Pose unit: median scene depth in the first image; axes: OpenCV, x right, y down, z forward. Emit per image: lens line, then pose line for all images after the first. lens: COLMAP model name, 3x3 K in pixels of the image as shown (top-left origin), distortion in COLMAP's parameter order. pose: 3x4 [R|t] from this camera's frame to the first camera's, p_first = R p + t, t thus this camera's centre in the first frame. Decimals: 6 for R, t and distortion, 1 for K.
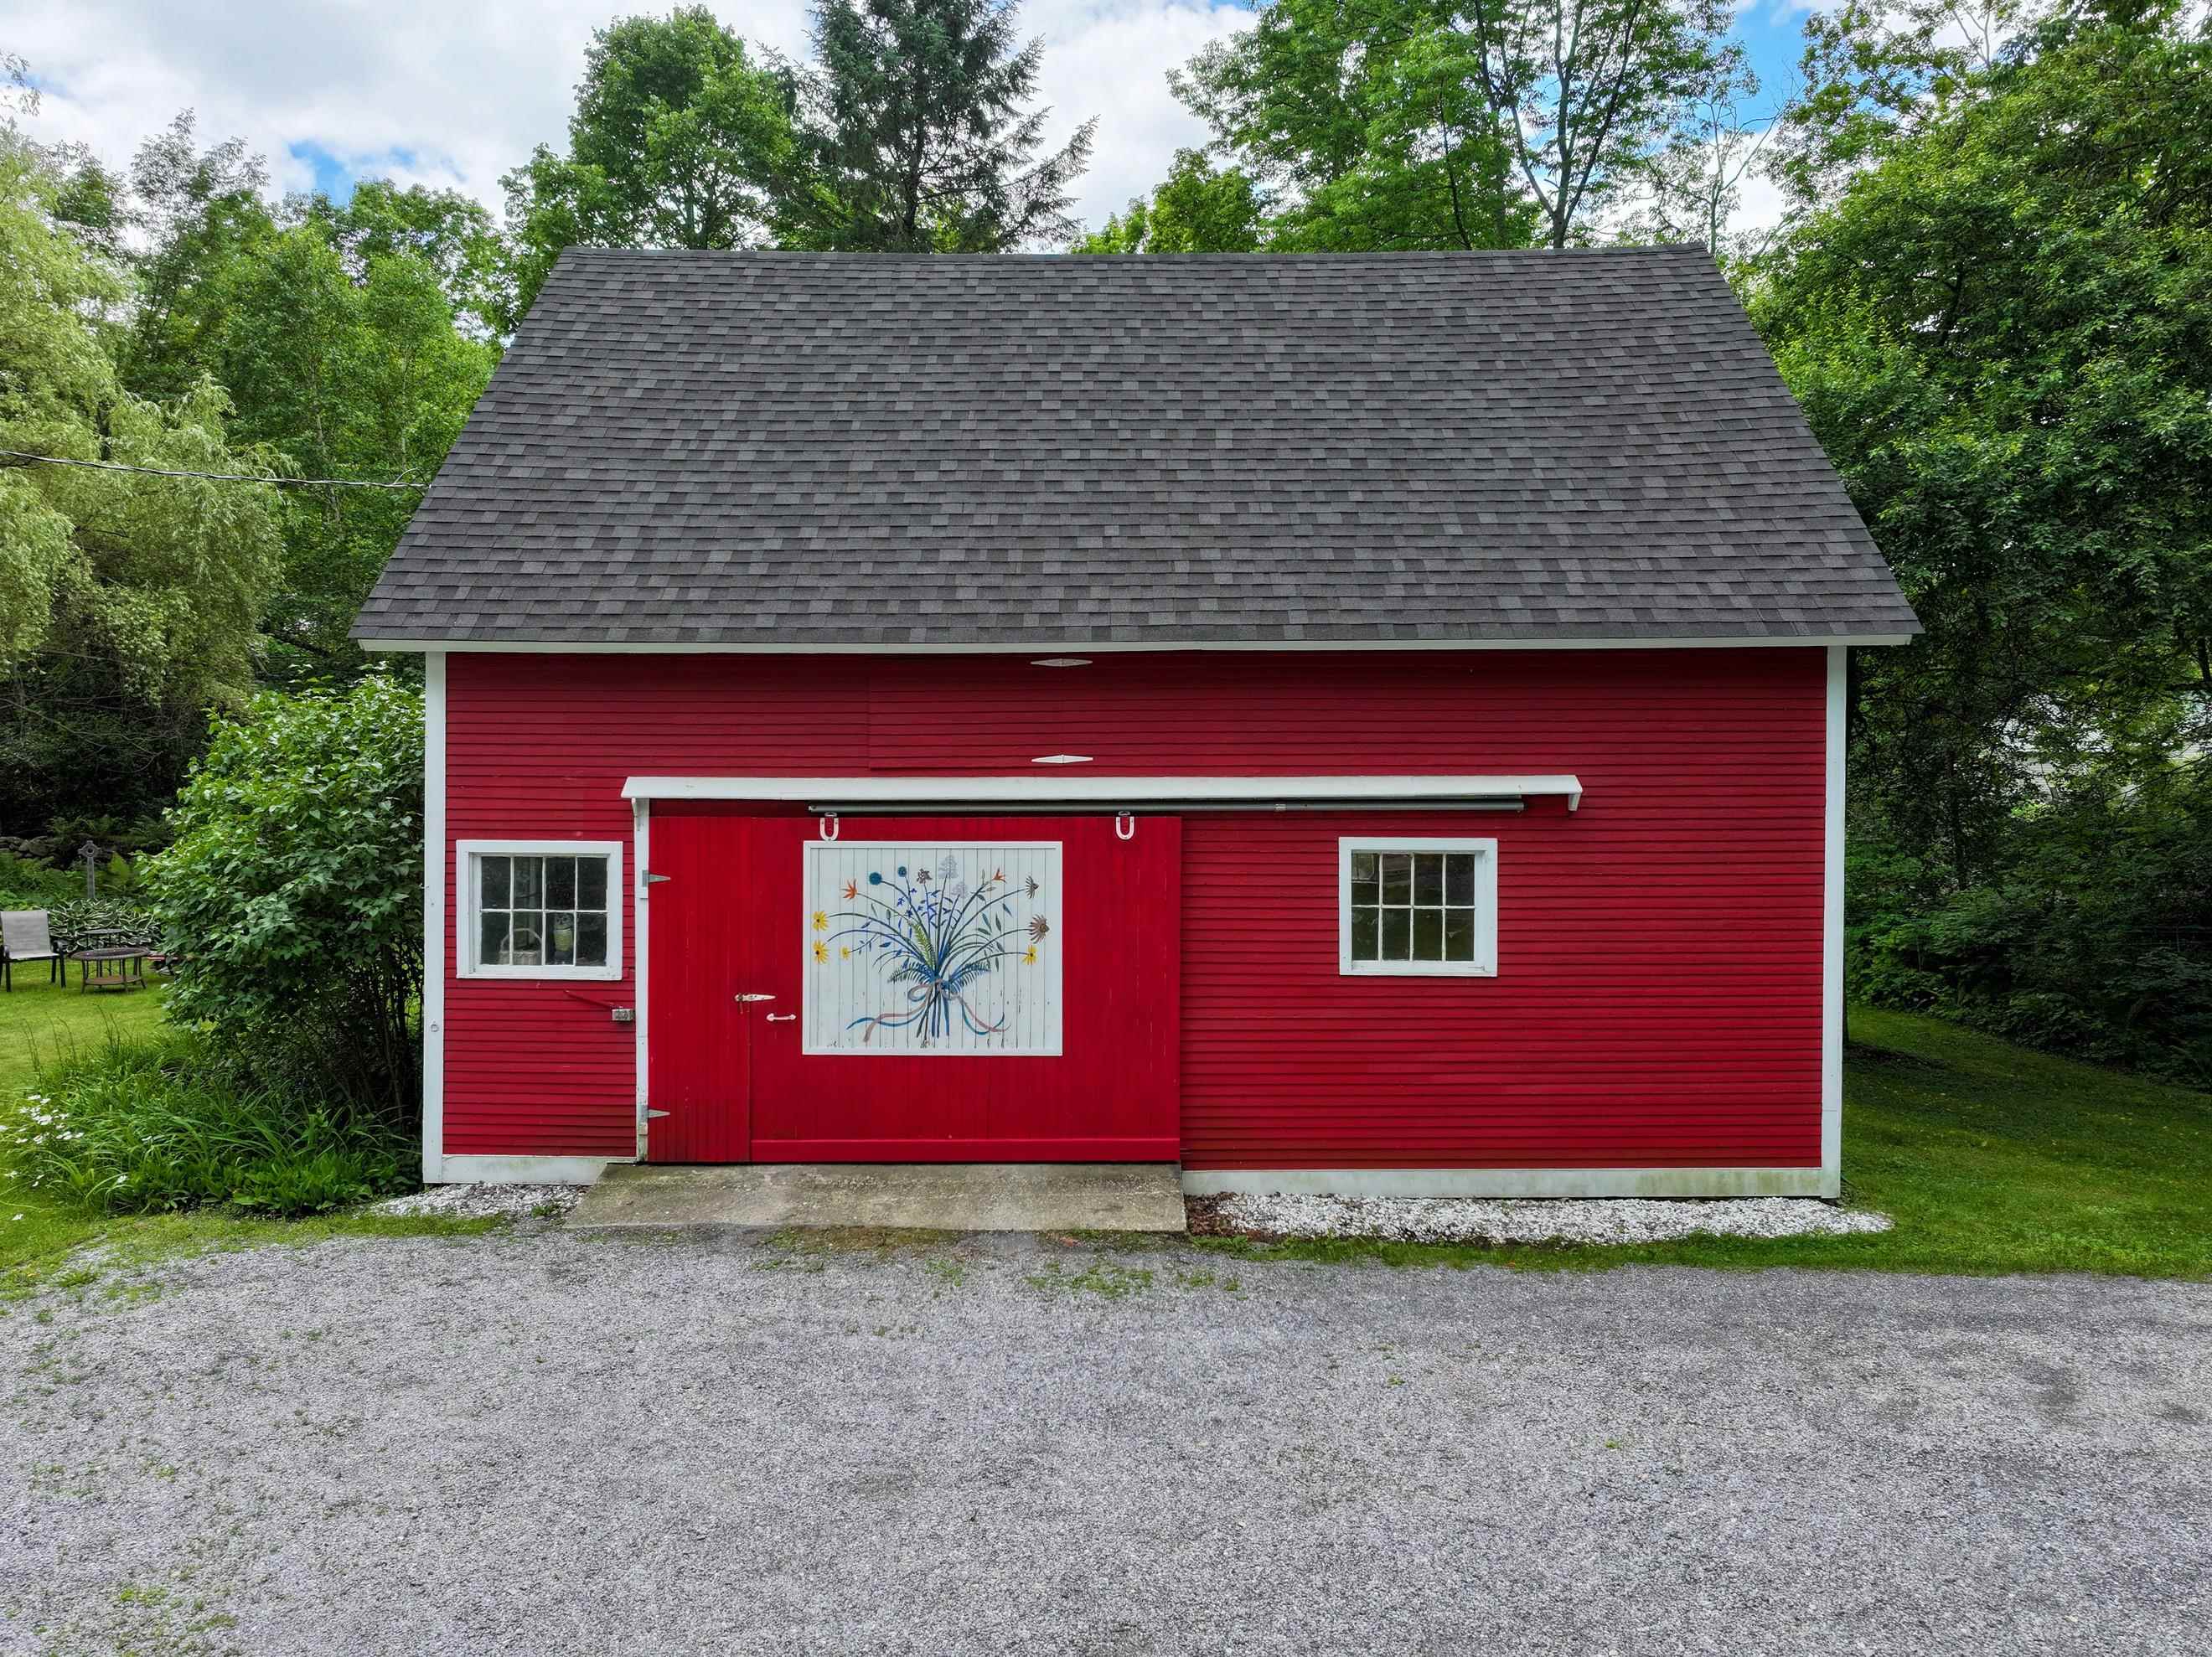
lens RADIAL K [[1567.9, 0, 1094.8], [0, 1567.9, 840.2], [0, 0, 1]] dist [0.011248, 0.004957]
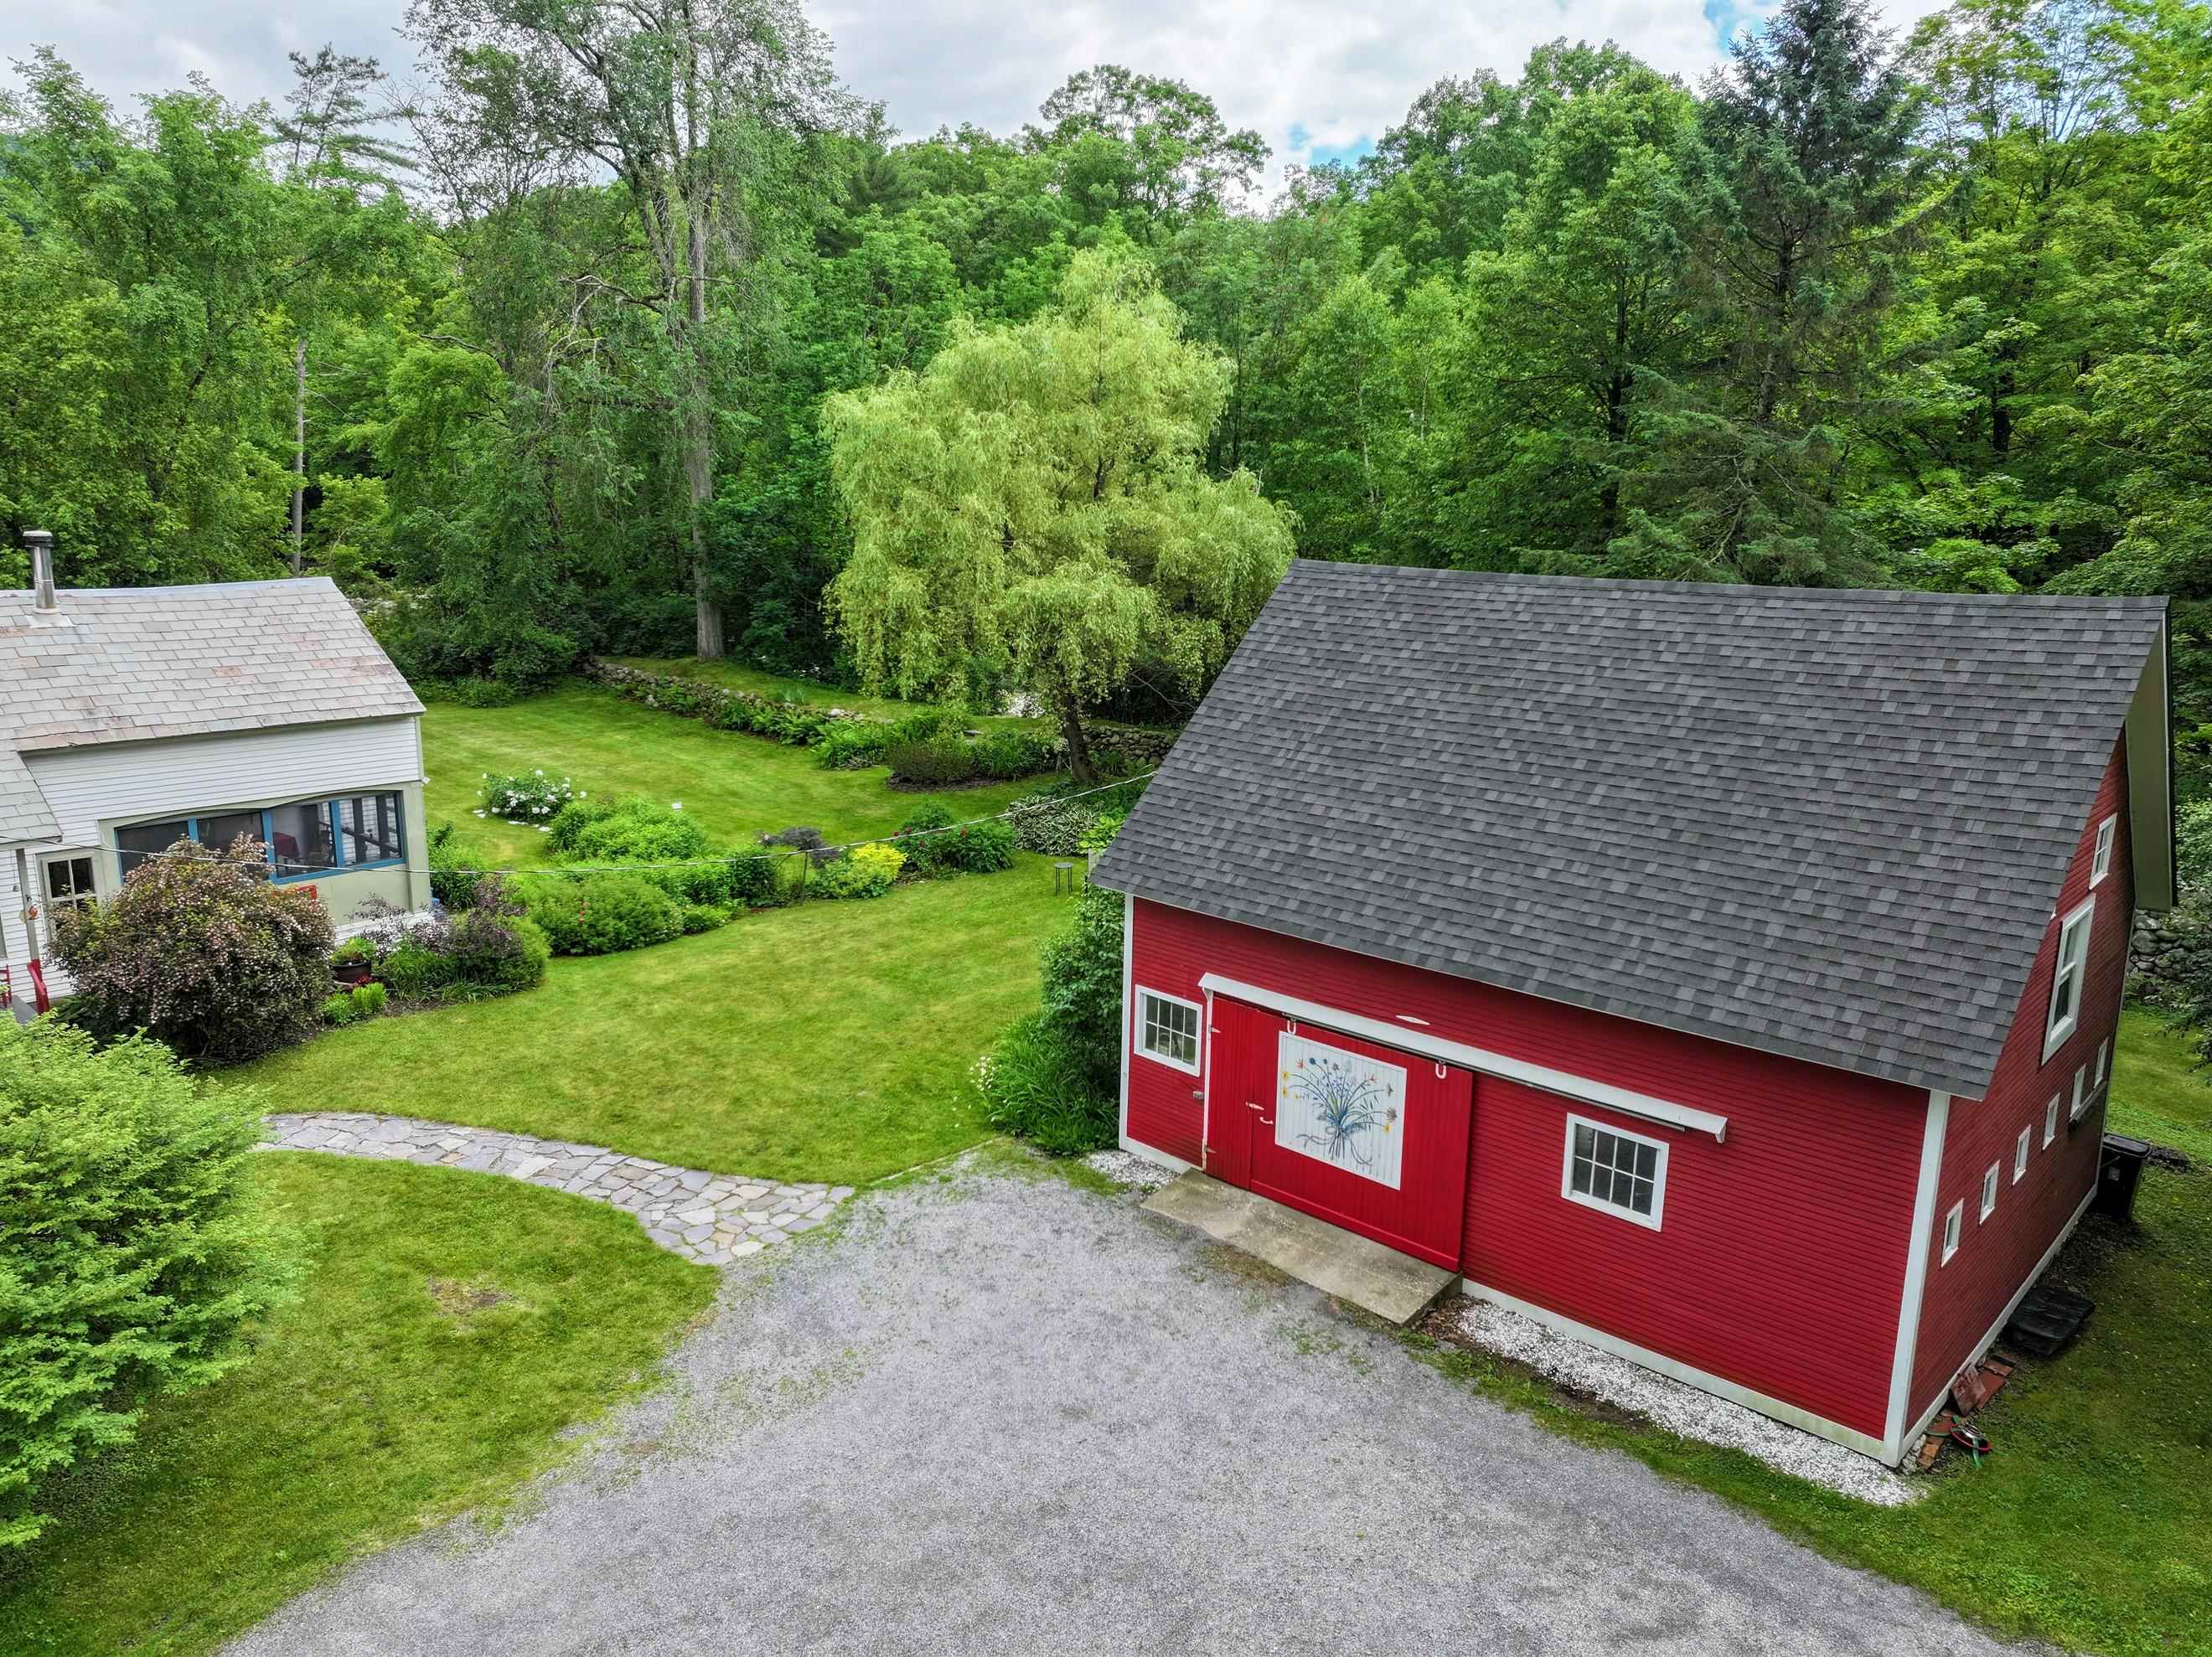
lens RADIAL K [[1567.9, 0, 1125.1], [0, 1567.9, 841.4], [0, 0, 1]] dist [0.011248, 0.004957]
pose [[0.729002, 0.168067, -0.663559, 0.812524], [-0.025795, 0.975446, 0.218723, -0.582311], [0.684026, -0.142333, 0.715437, -0.341253]]
